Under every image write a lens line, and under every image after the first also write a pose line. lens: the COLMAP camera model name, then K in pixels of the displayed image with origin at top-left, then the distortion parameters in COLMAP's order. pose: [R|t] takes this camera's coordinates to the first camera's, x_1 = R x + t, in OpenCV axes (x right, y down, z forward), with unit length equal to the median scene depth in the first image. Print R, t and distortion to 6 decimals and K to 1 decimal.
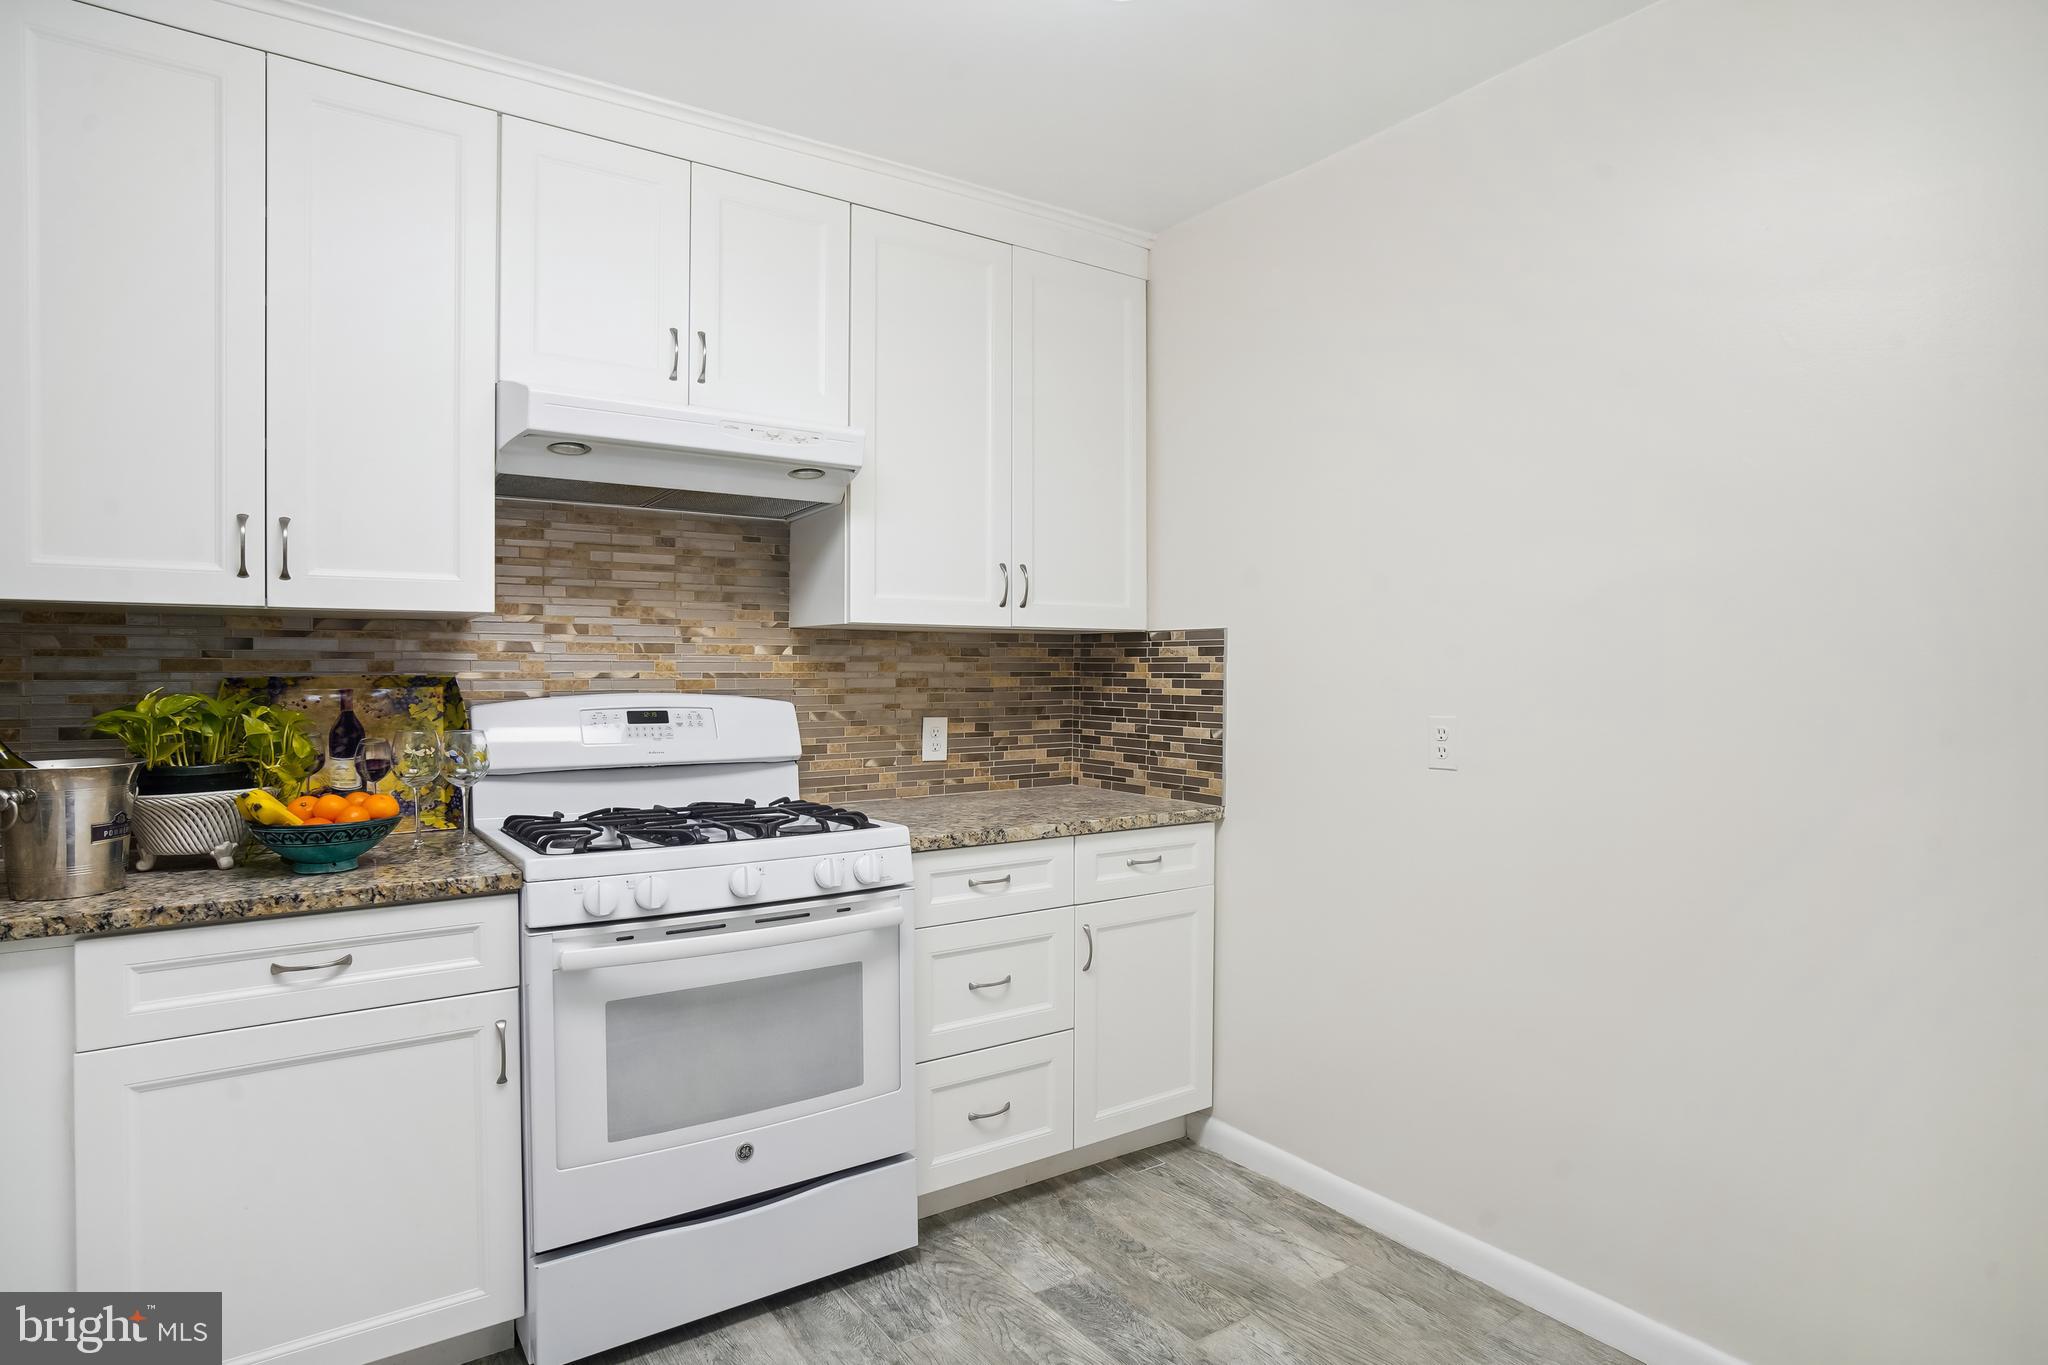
lens RADIAL K [[1126.8, 0, 1024.0], [0, 1126.8, 682.5], [0, 0, 1]] dist [-0.033714, 0.001221]
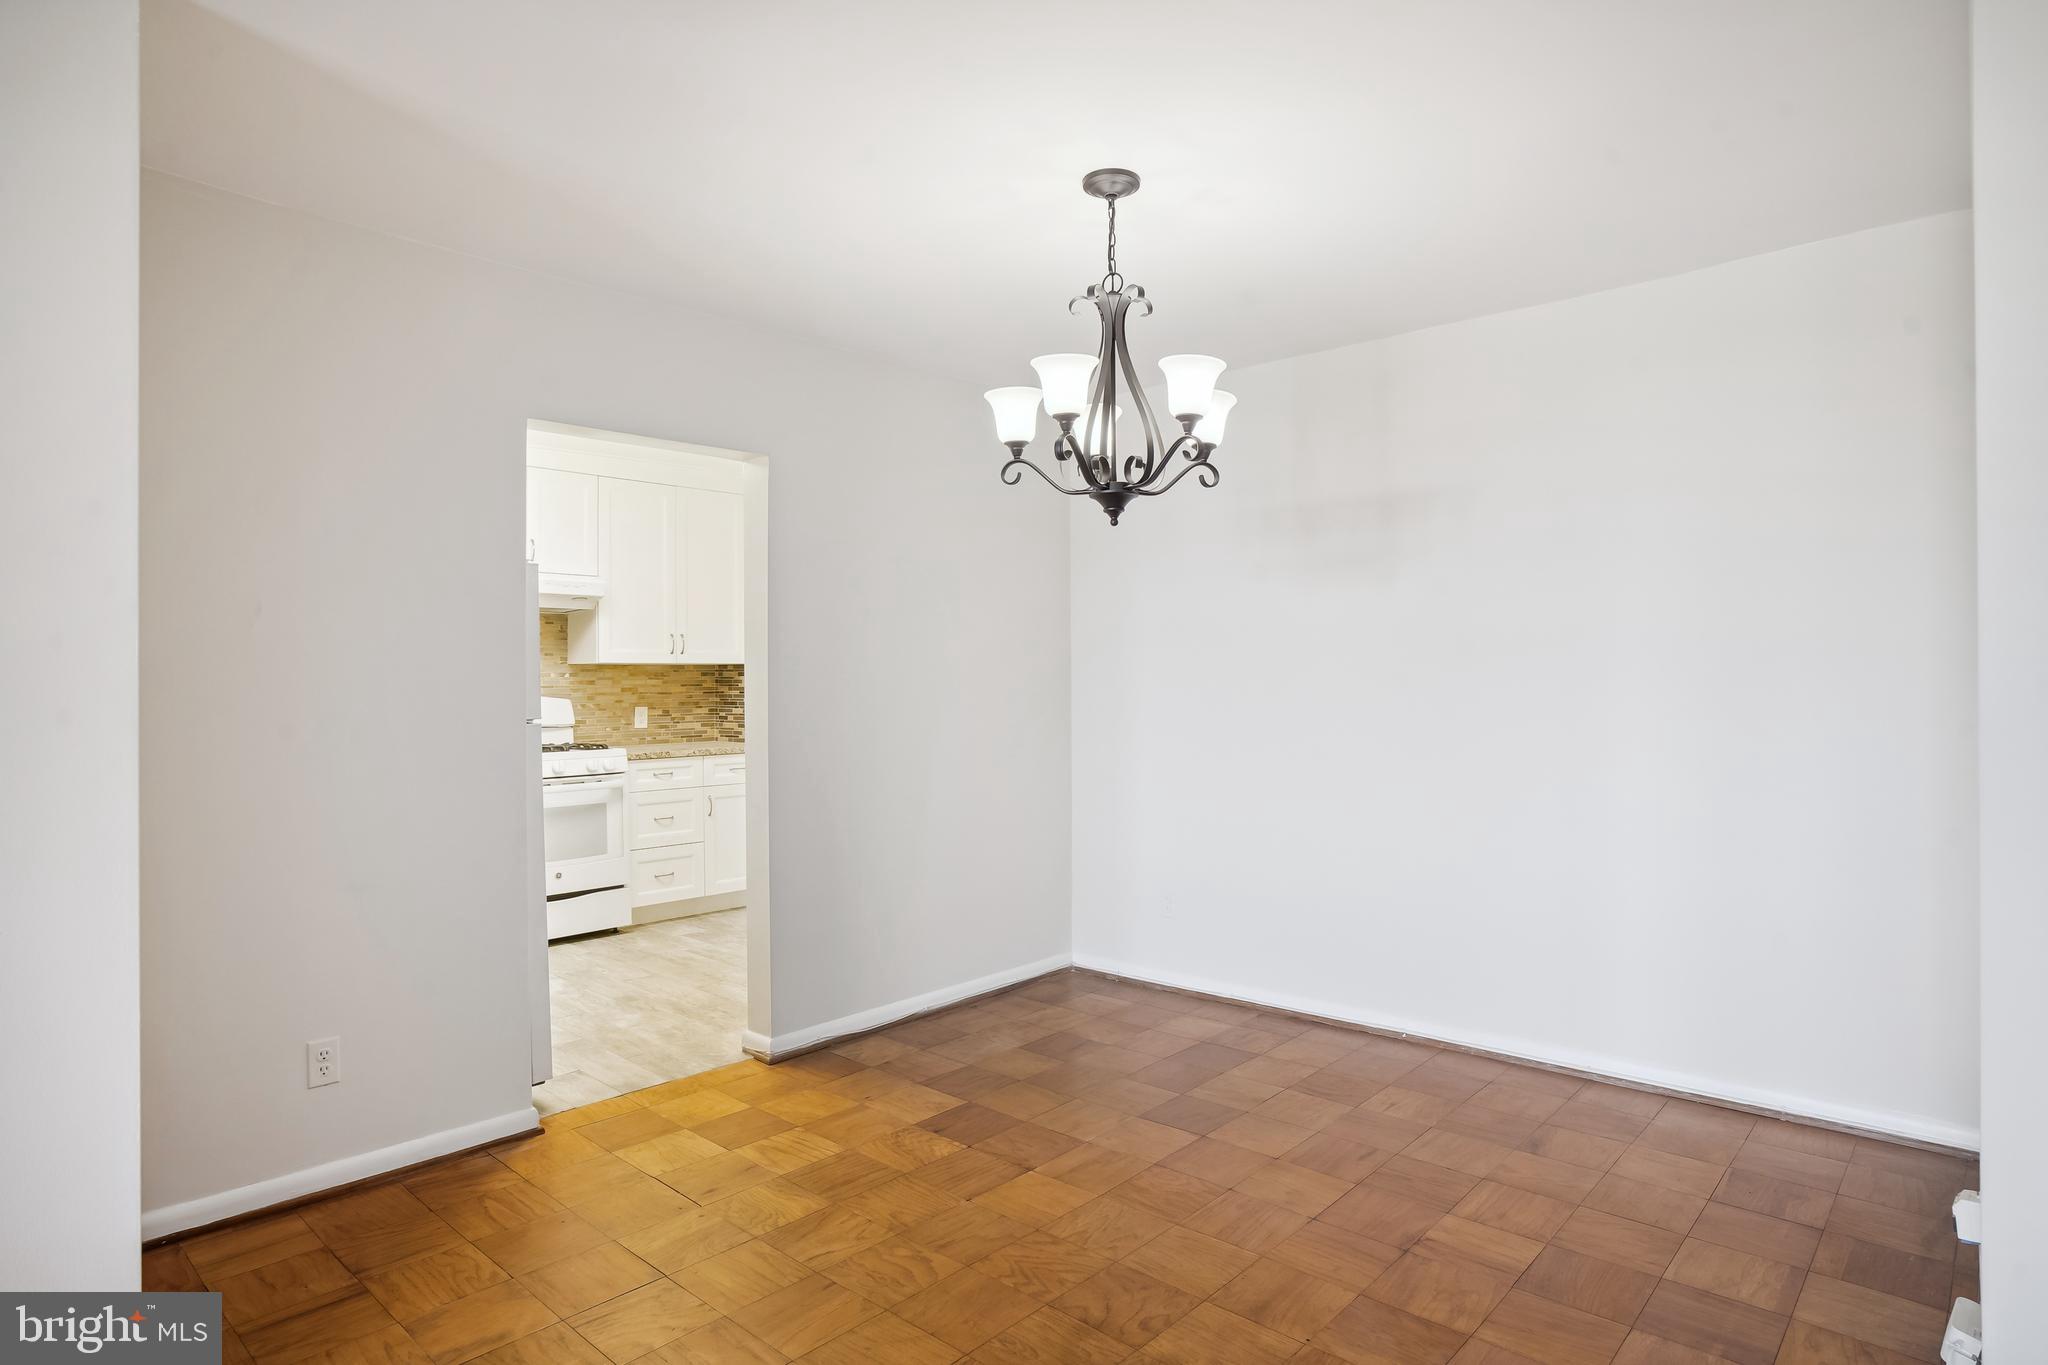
lens RADIAL K [[1126.8, 0, 1024.0], [0, 1126.8, 682.5], [0, 0, 1]] dist [-0.033714, 0.001221]
pose [[0.974198, -0.008753, 0.225524, 0.158806], [0.011133, 0.999895, -0.009283, 0.015282], [-0.225420, 0.011554, 0.974193, -1.303271]]
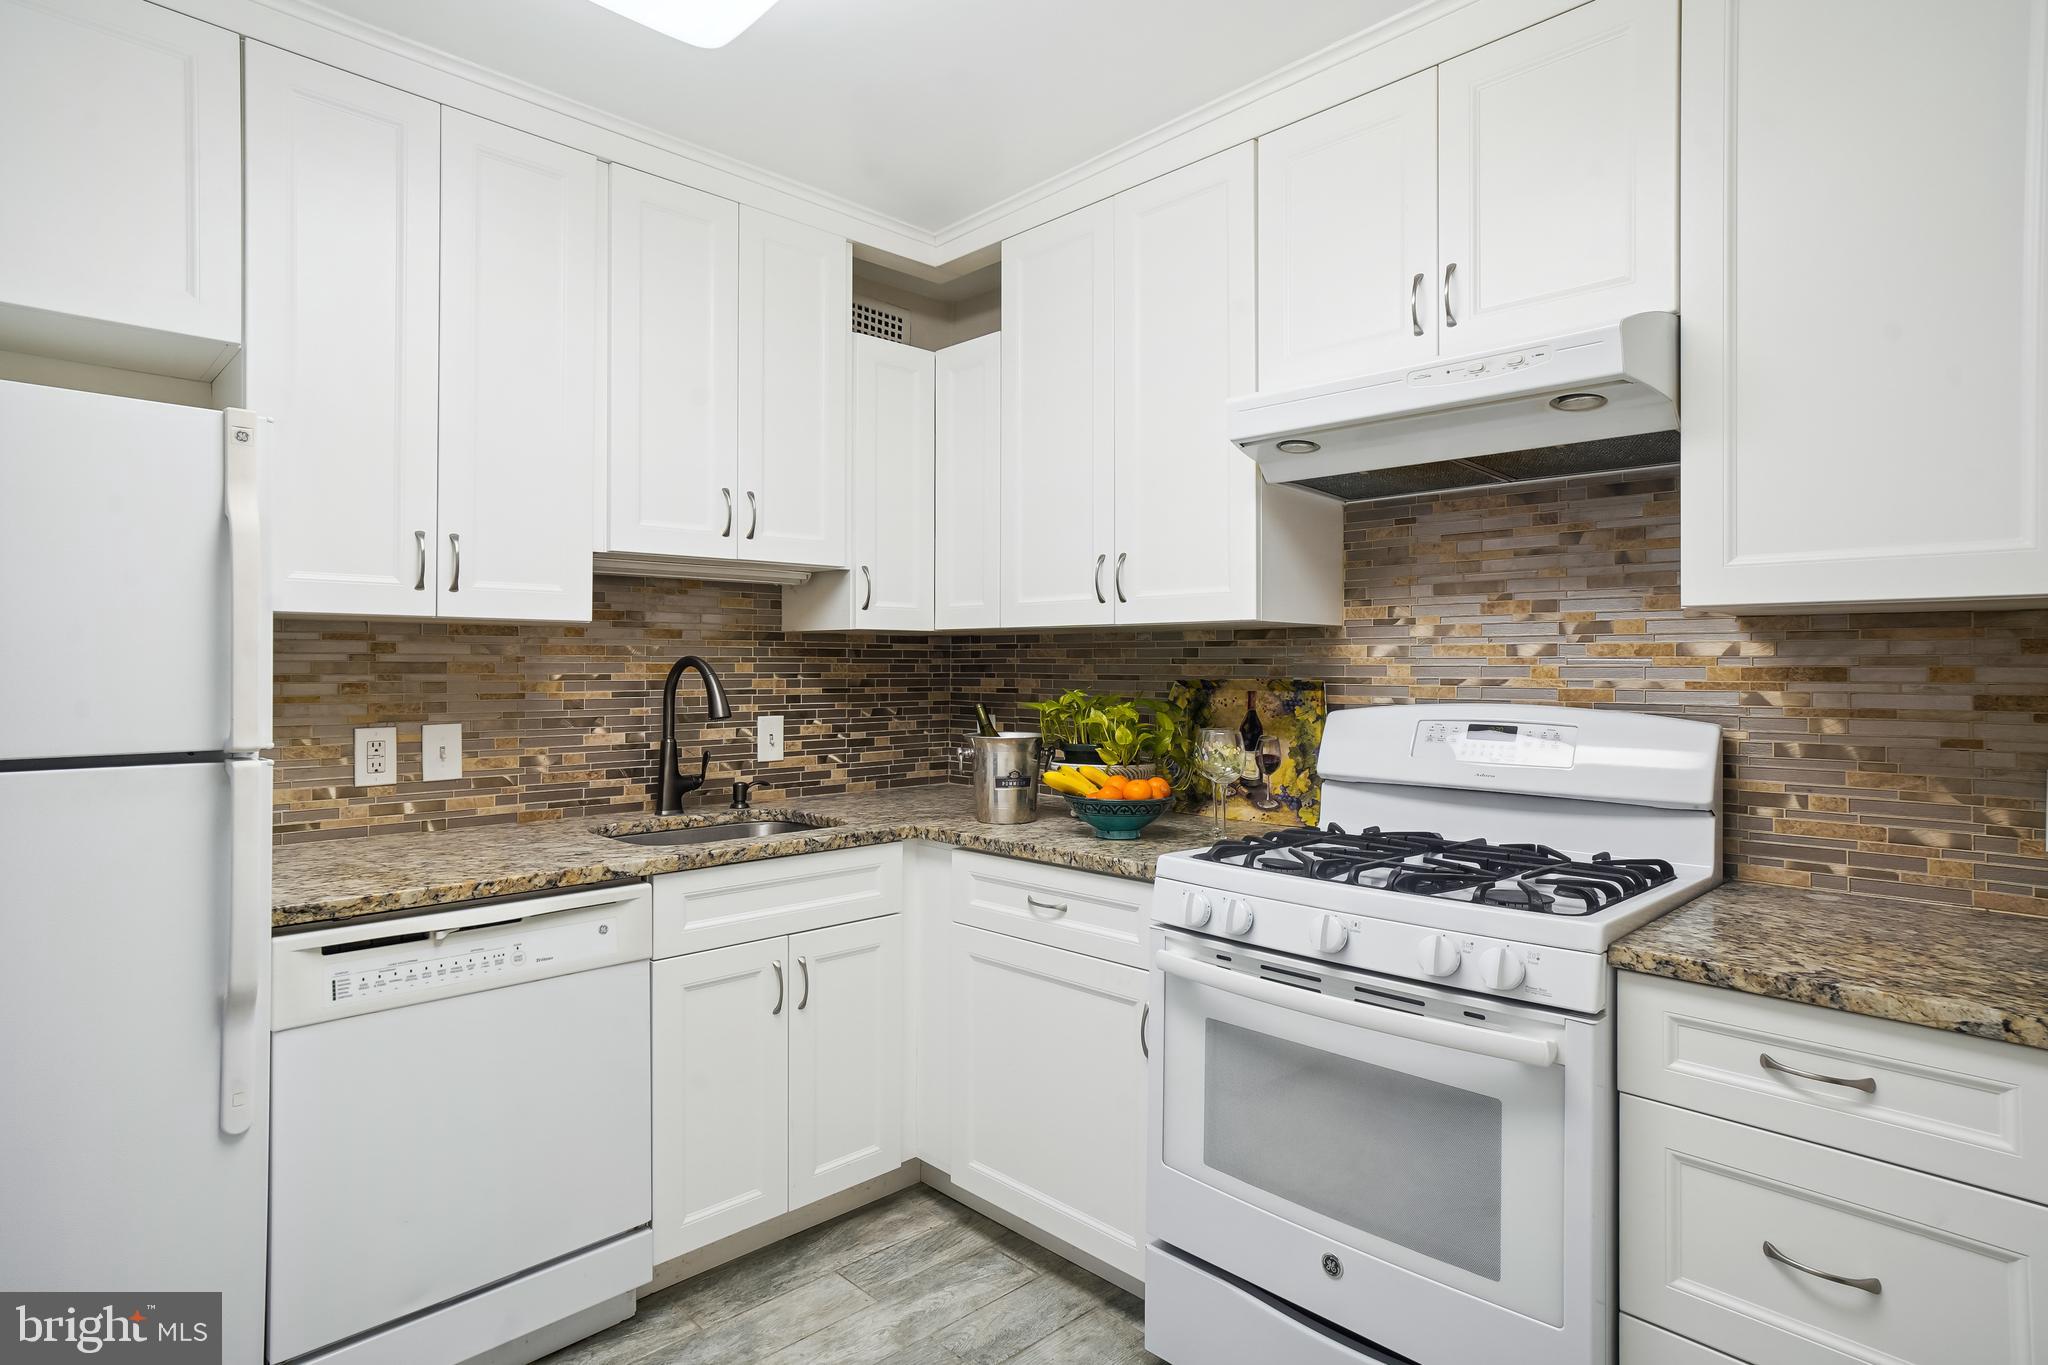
lens RADIAL K [[1073.6, 0, 1025.9], [0, 1073.6, 667.9], [0, 0, 1]] dist [-0.000418, 0.000542]
pose [[0.173116, -0.000725, -0.984901, 0.370104], [-0.015962, 0.999866, -0.003541, -0.008587], [0.984772, 0.016334, 0.173081, 0.486094]]
